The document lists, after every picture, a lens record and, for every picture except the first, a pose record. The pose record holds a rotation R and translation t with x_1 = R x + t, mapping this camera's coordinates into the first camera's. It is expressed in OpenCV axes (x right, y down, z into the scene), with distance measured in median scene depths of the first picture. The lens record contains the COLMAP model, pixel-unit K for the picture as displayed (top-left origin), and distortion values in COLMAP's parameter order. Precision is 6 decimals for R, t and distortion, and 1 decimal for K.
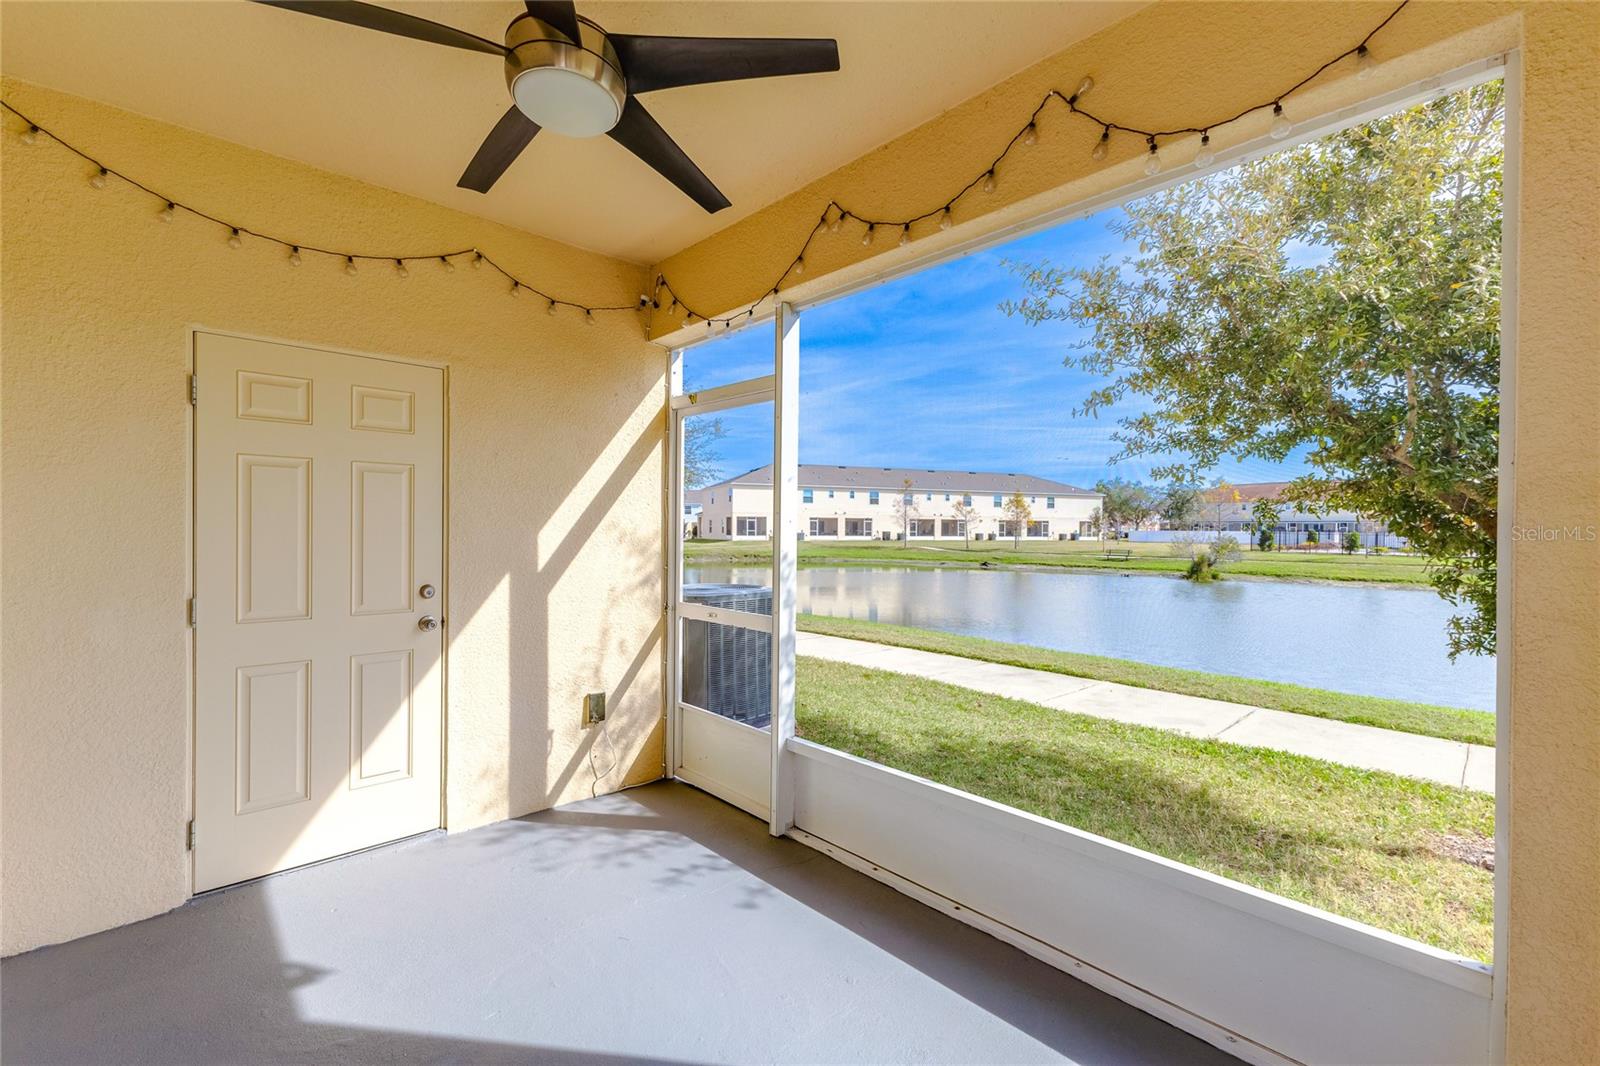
lens RADIAL K [[689.3, 0, 799.1], [0, 689.3, 532.9], [0, 0, 1]] dist [0.005207, -0.000061]
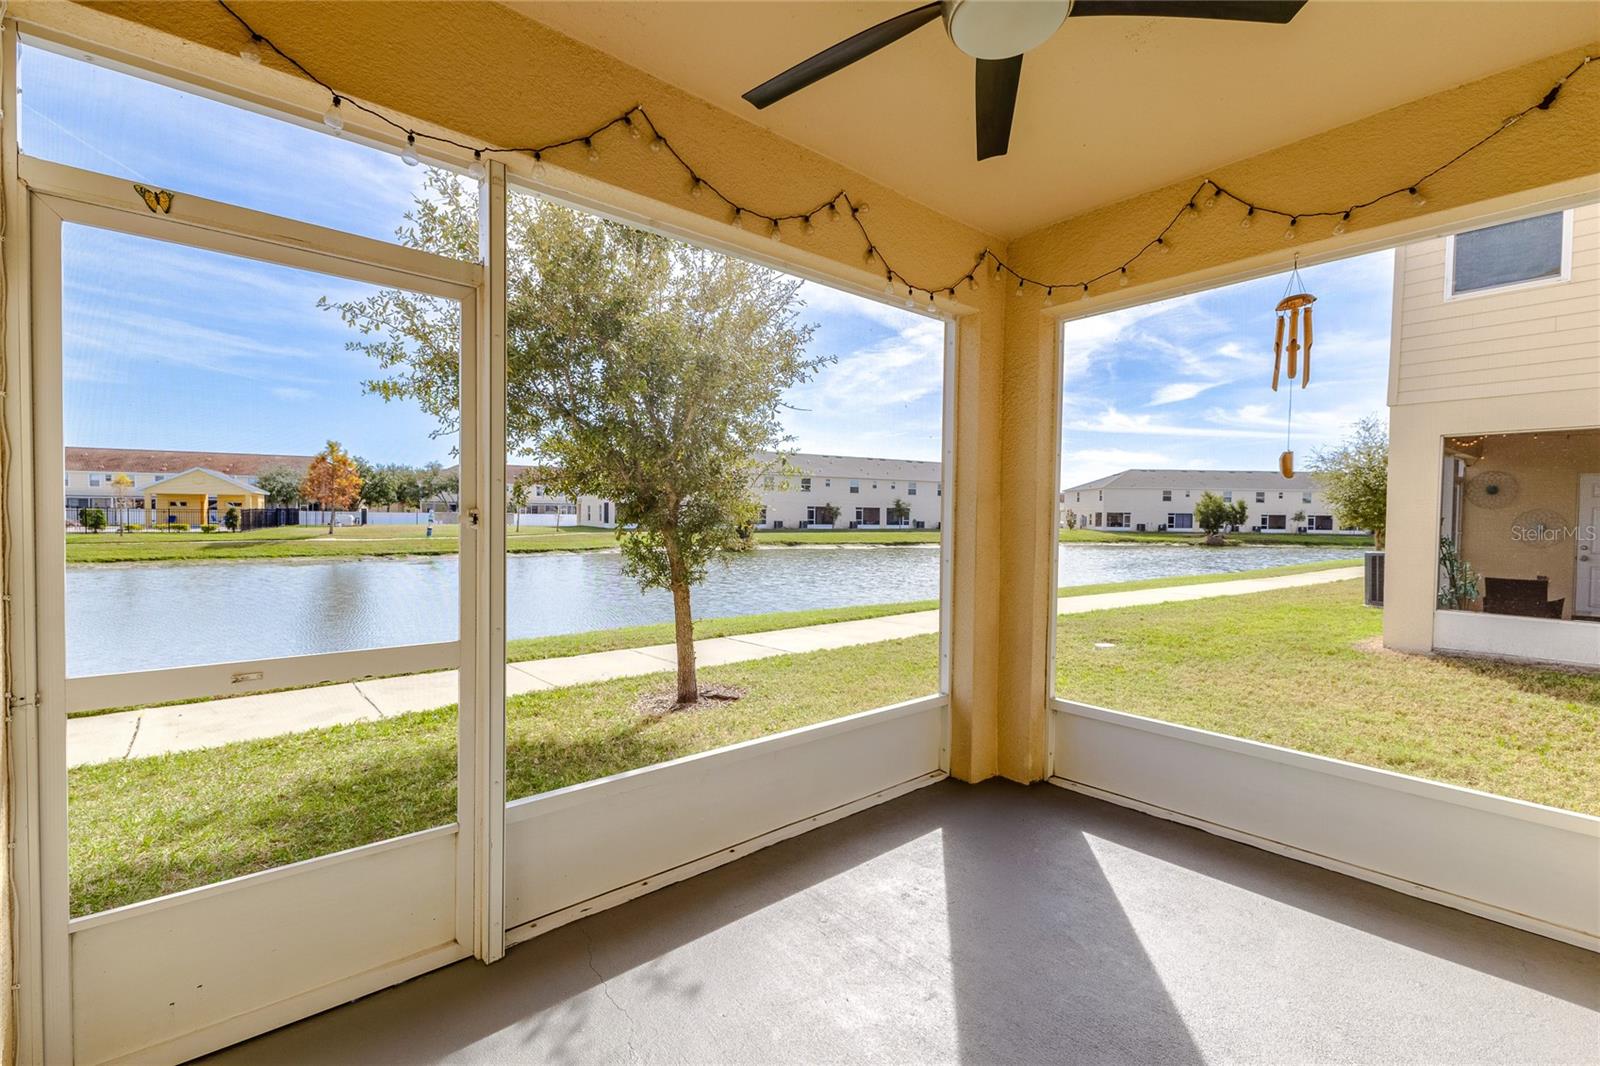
lens RADIAL K [[689.3, 0, 799.2], [0, 689.3, 531.7], [0, 0, 1]] dist [0.005207, -0.000061]
pose [[0.042781, -0.026729, 0.998727, -0.621474], [-0.005623, 0.999620, 0.026994, 0.001328], [-0.999069, -0.006770, 0.042614, 0.616580]]
